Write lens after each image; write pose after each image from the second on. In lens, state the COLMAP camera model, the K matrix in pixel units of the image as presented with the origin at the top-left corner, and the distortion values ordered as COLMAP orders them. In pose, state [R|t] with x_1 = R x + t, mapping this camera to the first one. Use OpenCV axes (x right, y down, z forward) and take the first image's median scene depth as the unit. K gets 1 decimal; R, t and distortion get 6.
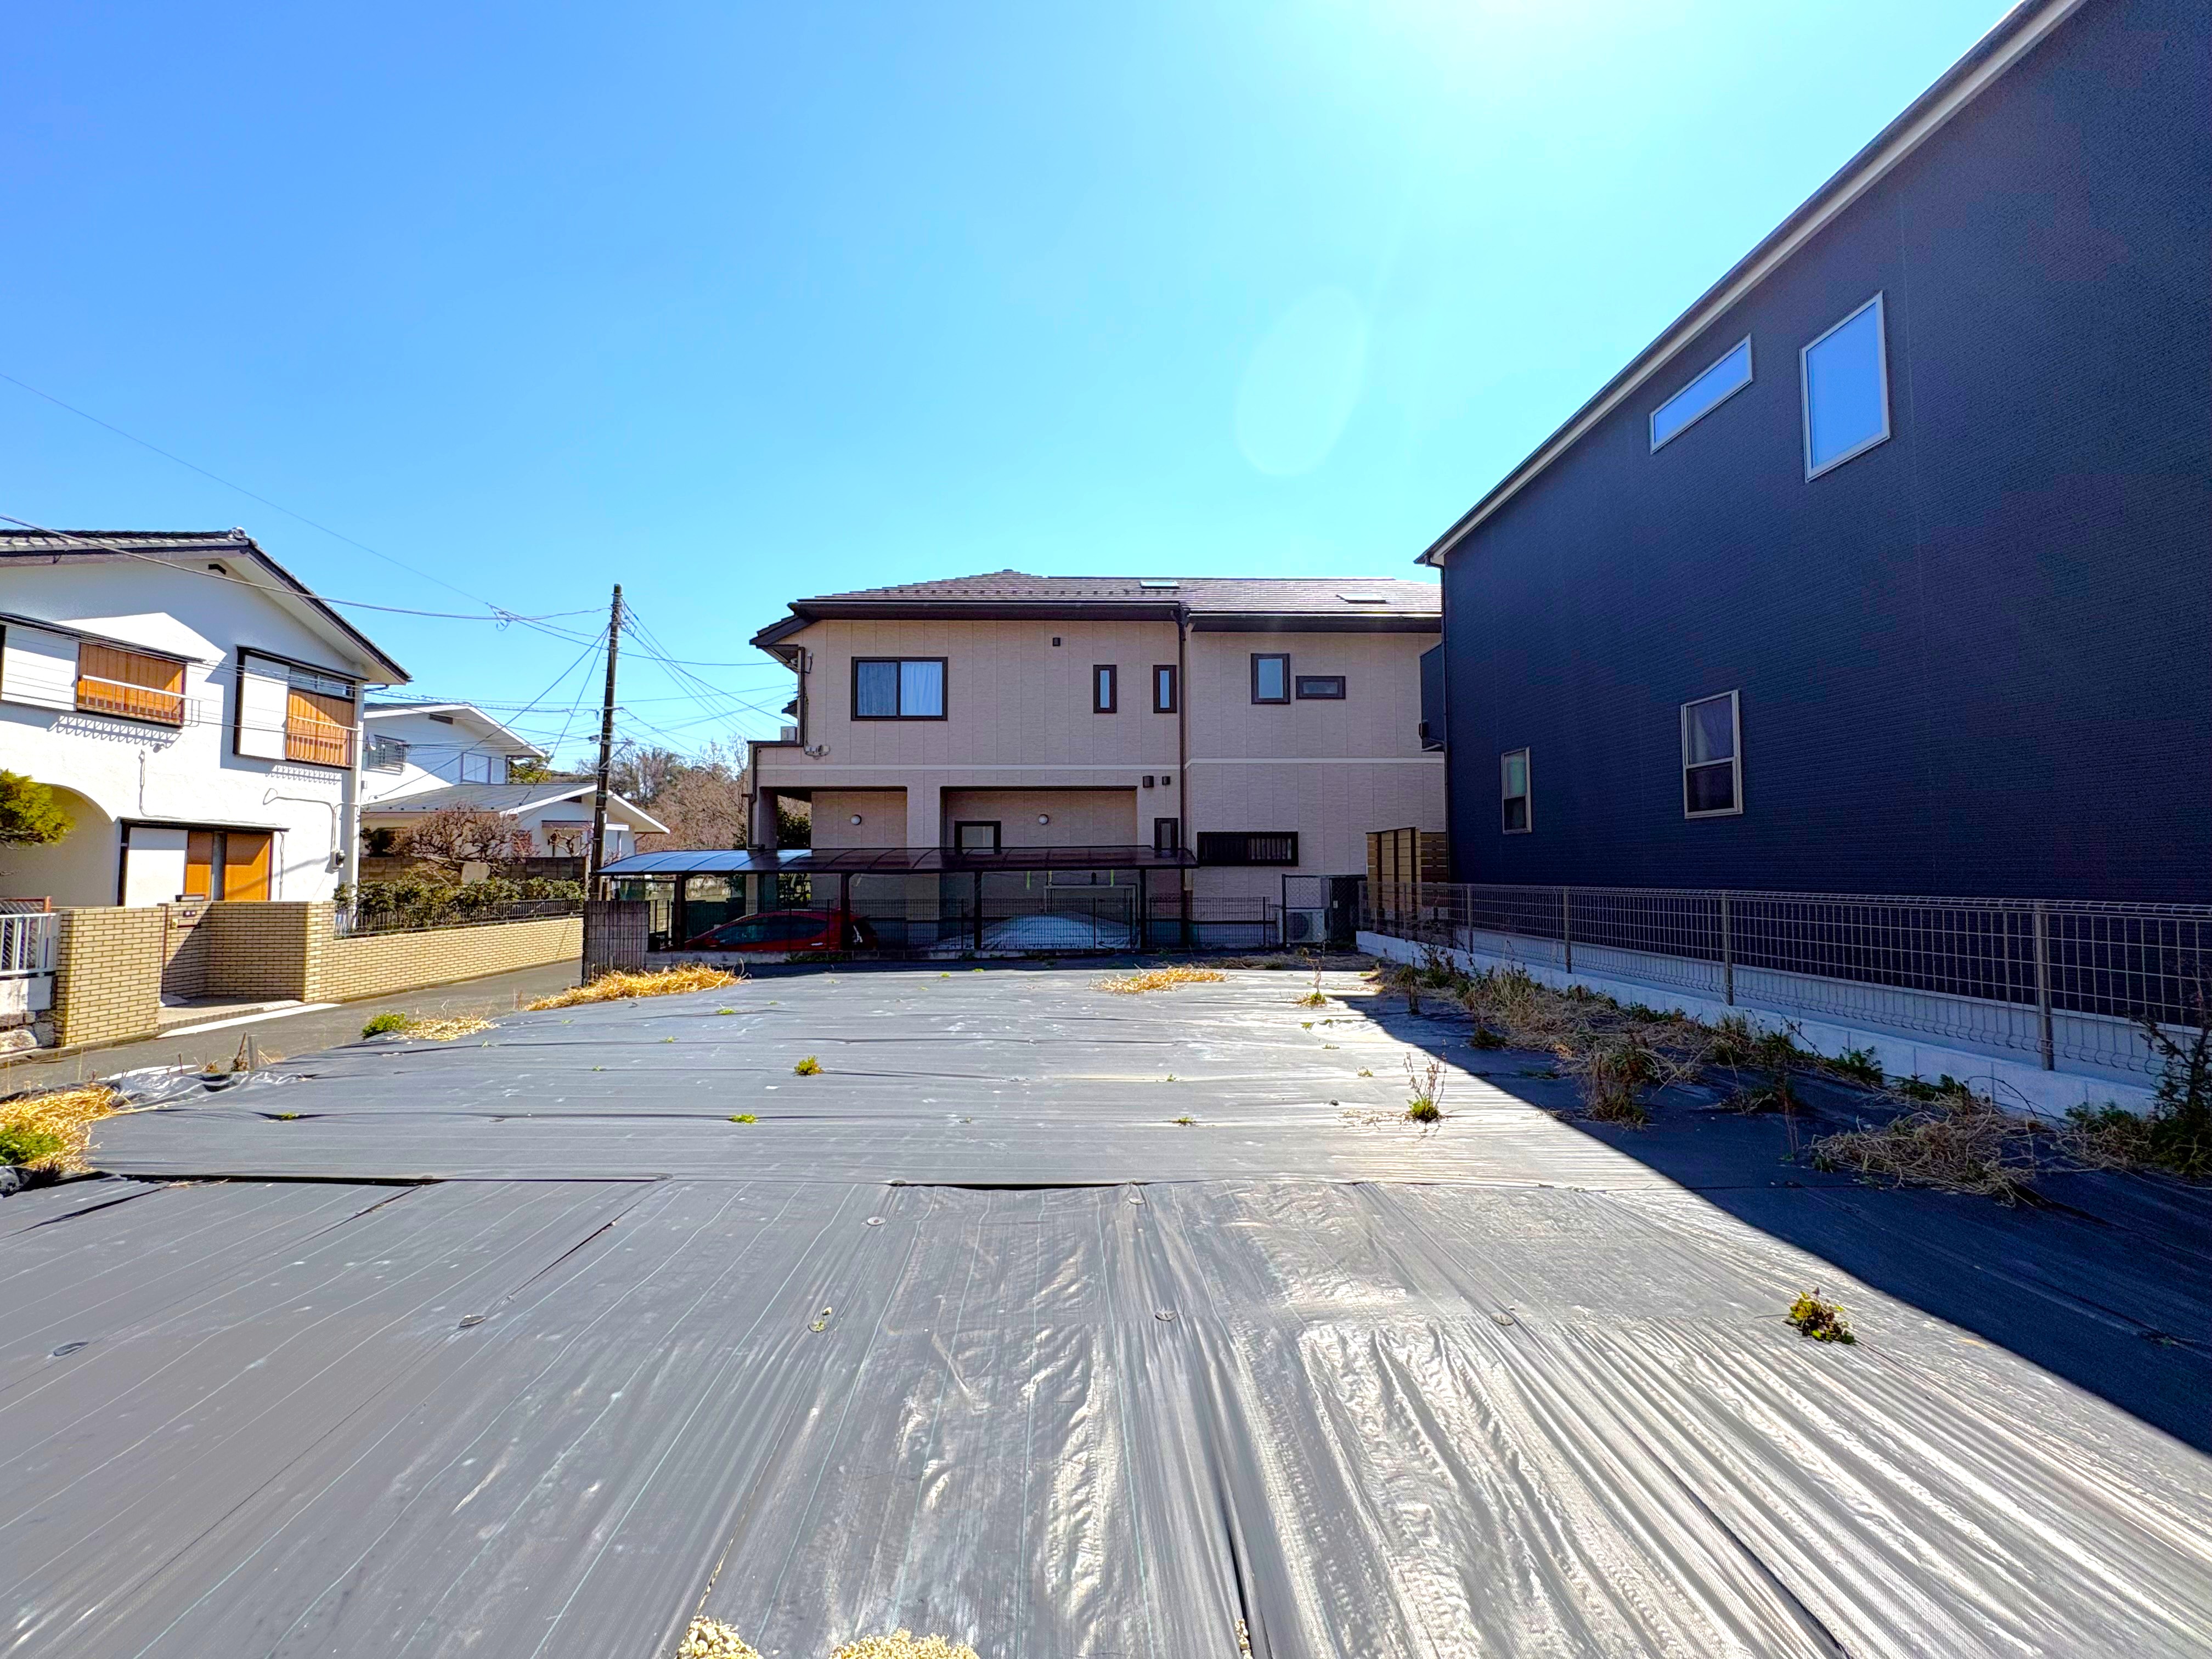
lens RADIAL K [[881.0, 0, 1103.7], [0, 881.0, 828.8], [0, 0, 1]] dist [0.001018, 0.000511]
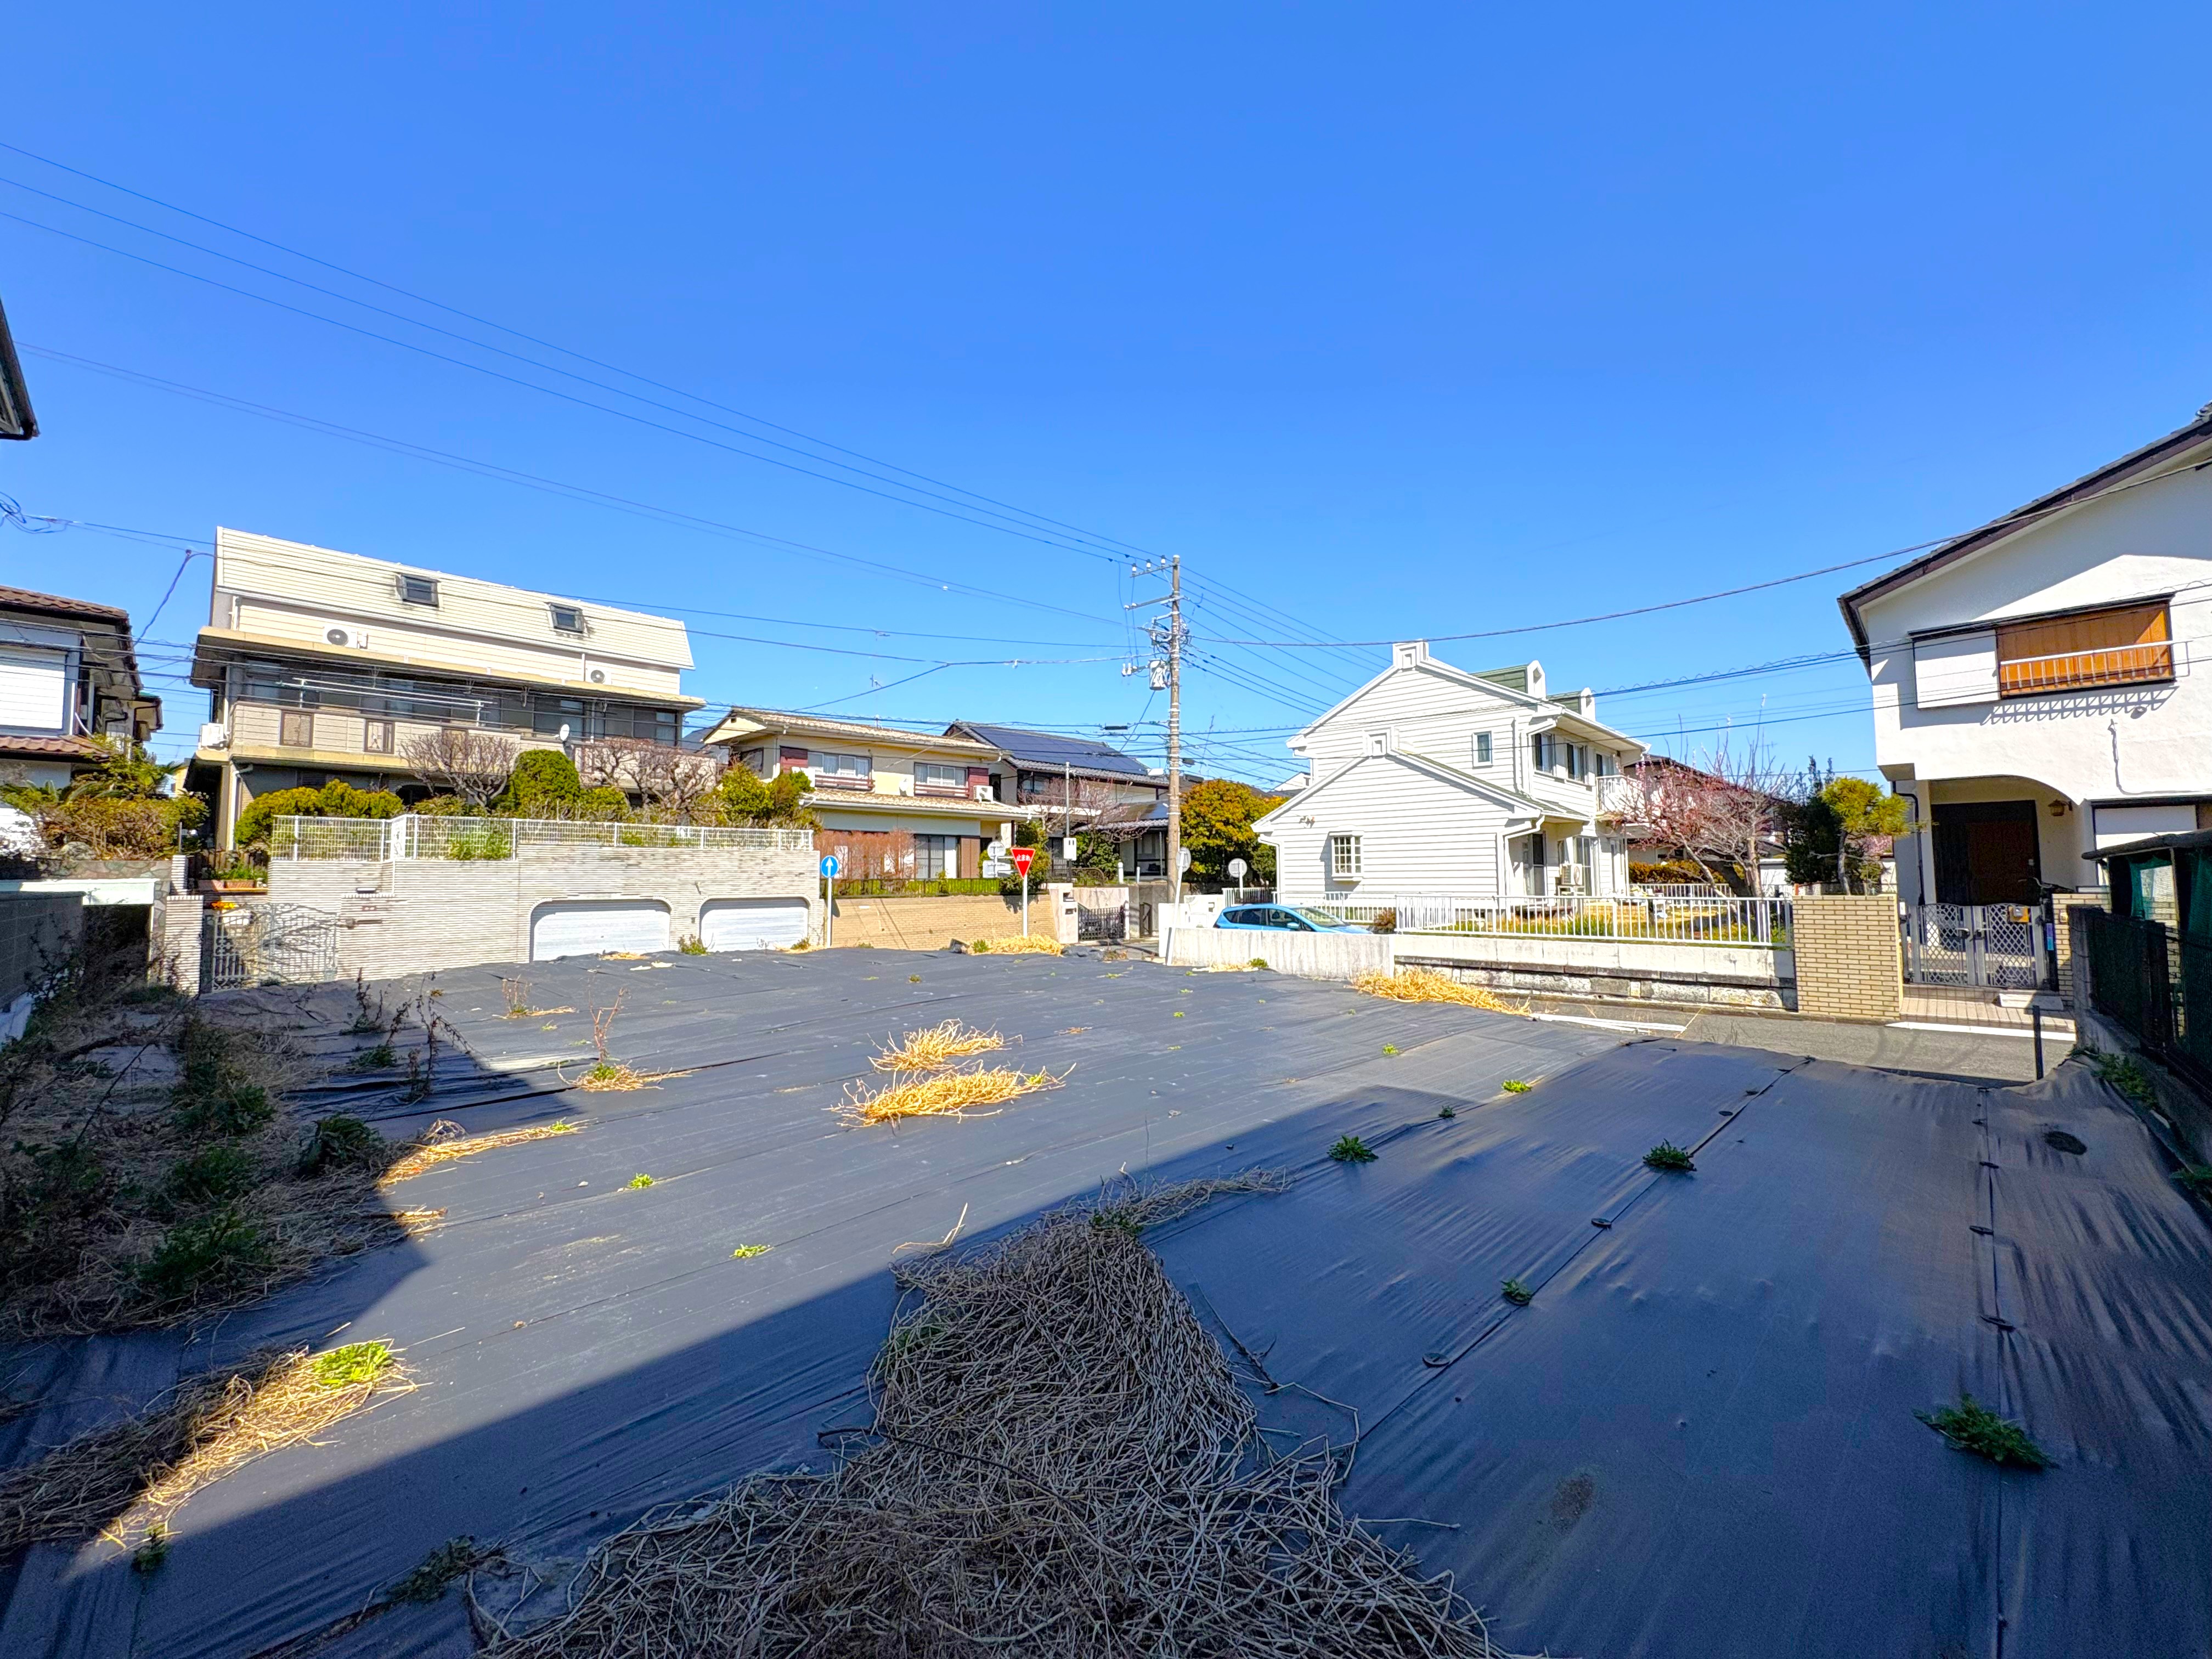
lens RADIAL K [[881.0, 0, 1103.7], [0, 881.0, 828.8], [0, 0, 1]] dist [0.001018, 0.000511]
pose [[-0.711448, -0.033174, -0.701955, 0.214341], [0.045345, 0.994636, -0.092964, 0.050476], [0.701274, -0.097969, -0.706128, 0.846426]]
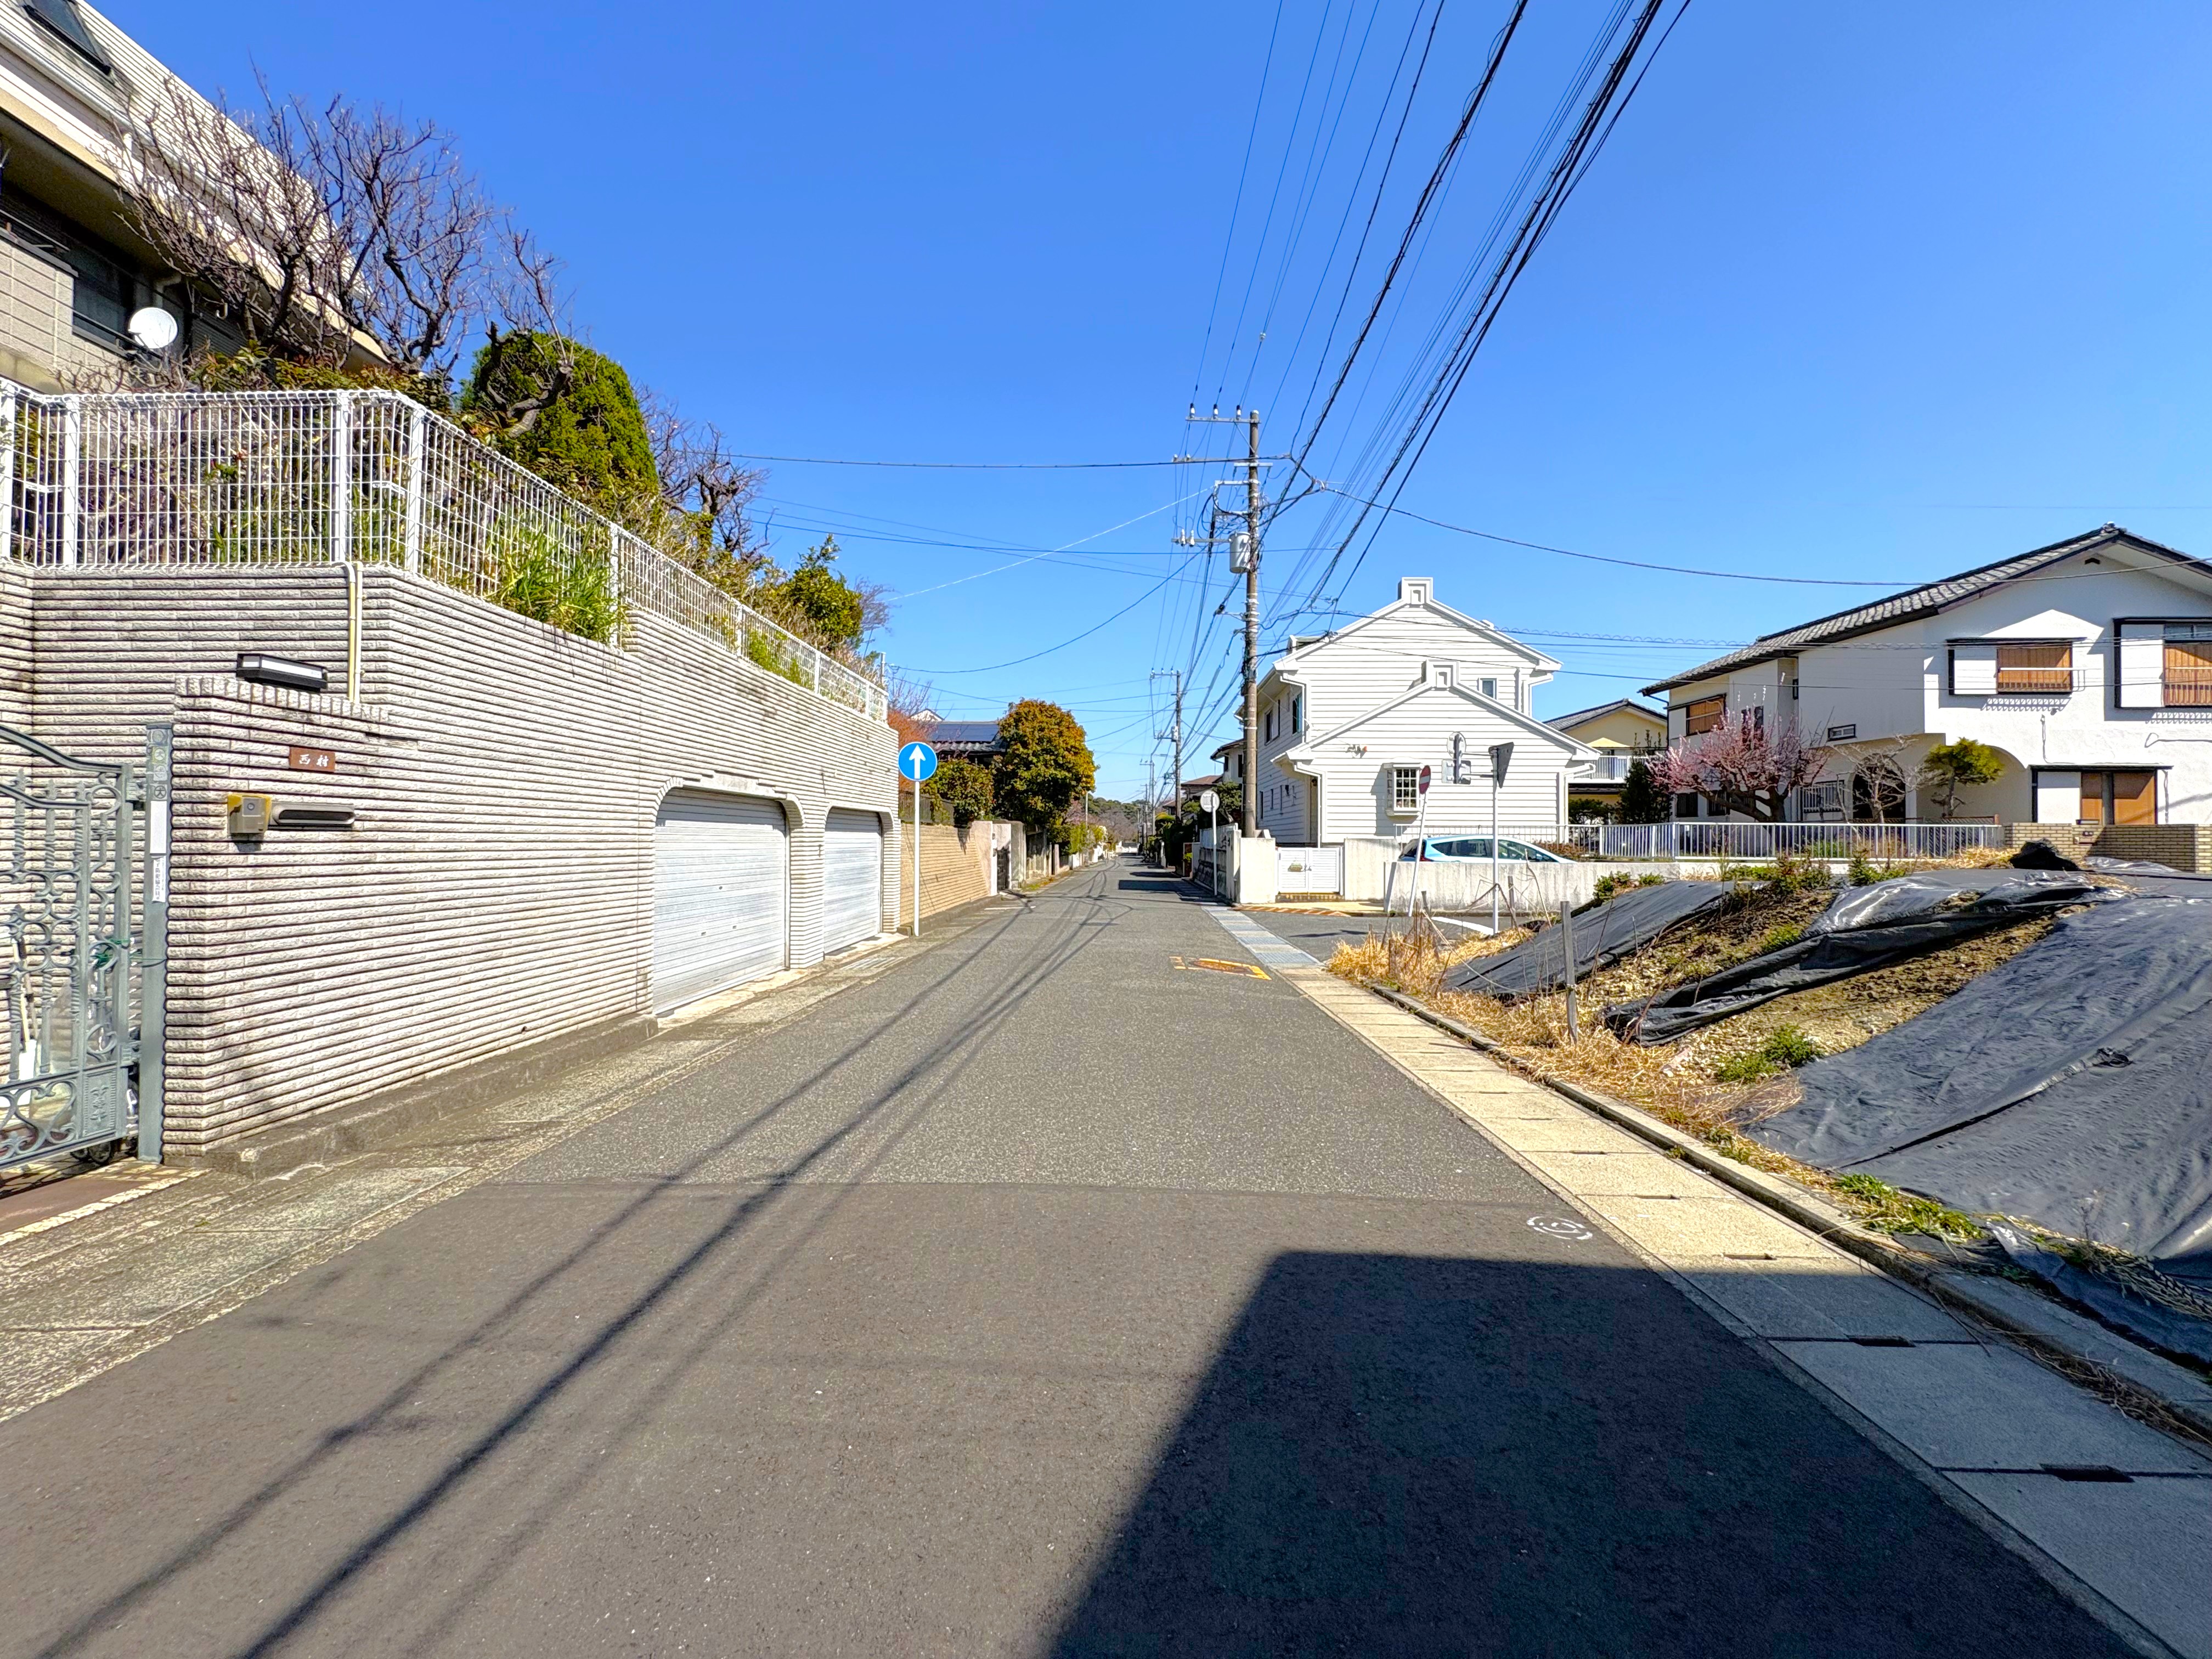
lens RADIAL K [[881.0, 0, 1103.7], [0, 881.0, 828.8], [0, 0, 1]] dist [0.001018, 0.000511]
pose [[-0.055623, -0.011945, -0.998380, 0.317726], [0.044711, 0.998896, -0.014442, 0.038144], [0.997450, -0.045442, -0.055027, -0.345670]]
